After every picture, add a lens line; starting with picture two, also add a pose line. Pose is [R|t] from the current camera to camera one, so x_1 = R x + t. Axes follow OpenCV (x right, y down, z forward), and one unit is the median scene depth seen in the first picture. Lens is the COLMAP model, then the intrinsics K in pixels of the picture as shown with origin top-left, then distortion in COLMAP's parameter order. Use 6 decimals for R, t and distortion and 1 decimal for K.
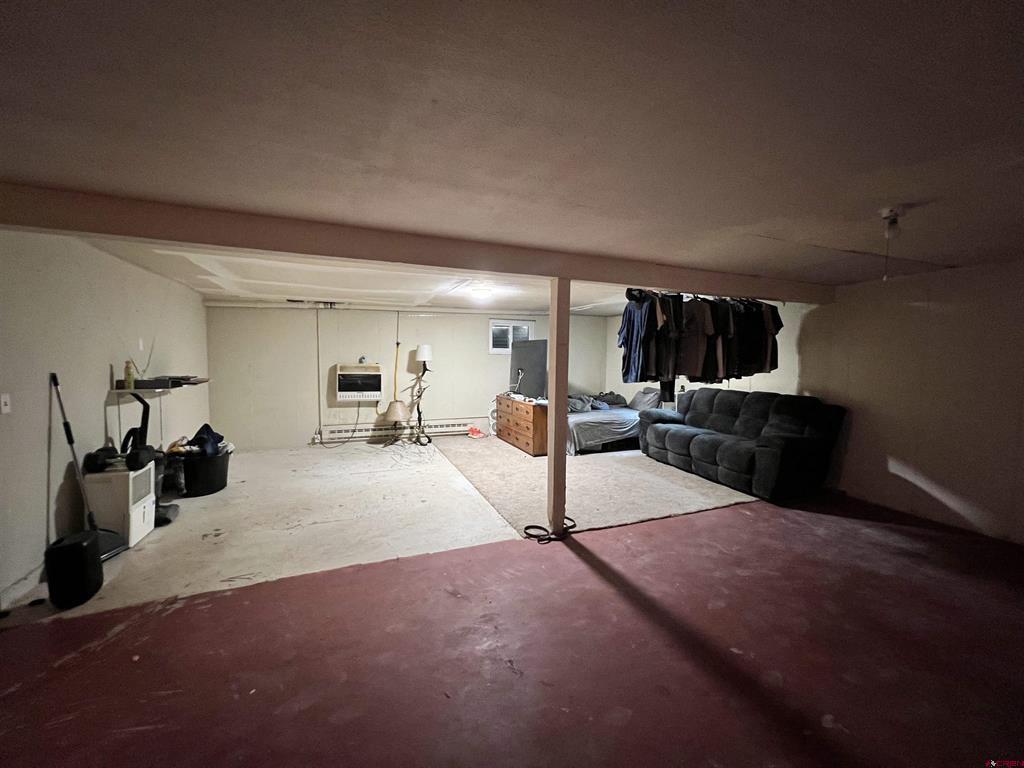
lens RADIAL K [[407.1, 0, 511.7], [0, 407.1, 380.2], [0, 0, 1]] dist [-0.009603, -0.000351]
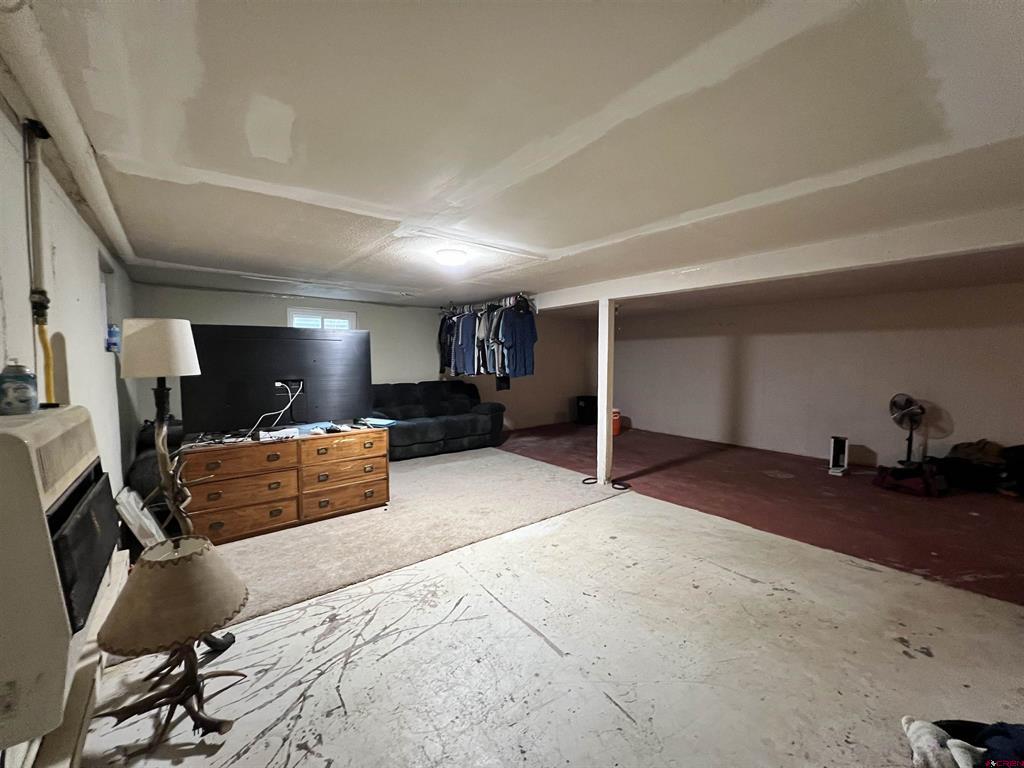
lens RADIAL K [[407.1, 0, 511.5], [0, 407.1, 380.0], [0, 0, 1]] dist [-0.009603, -0.000351]
pose [[-0.282247, -0.064264, 0.957187, -1.112022], [0.055289, 0.995006, 0.083106, -0.109564], [-0.957747, 0.076378, -0.277284, 1.703700]]
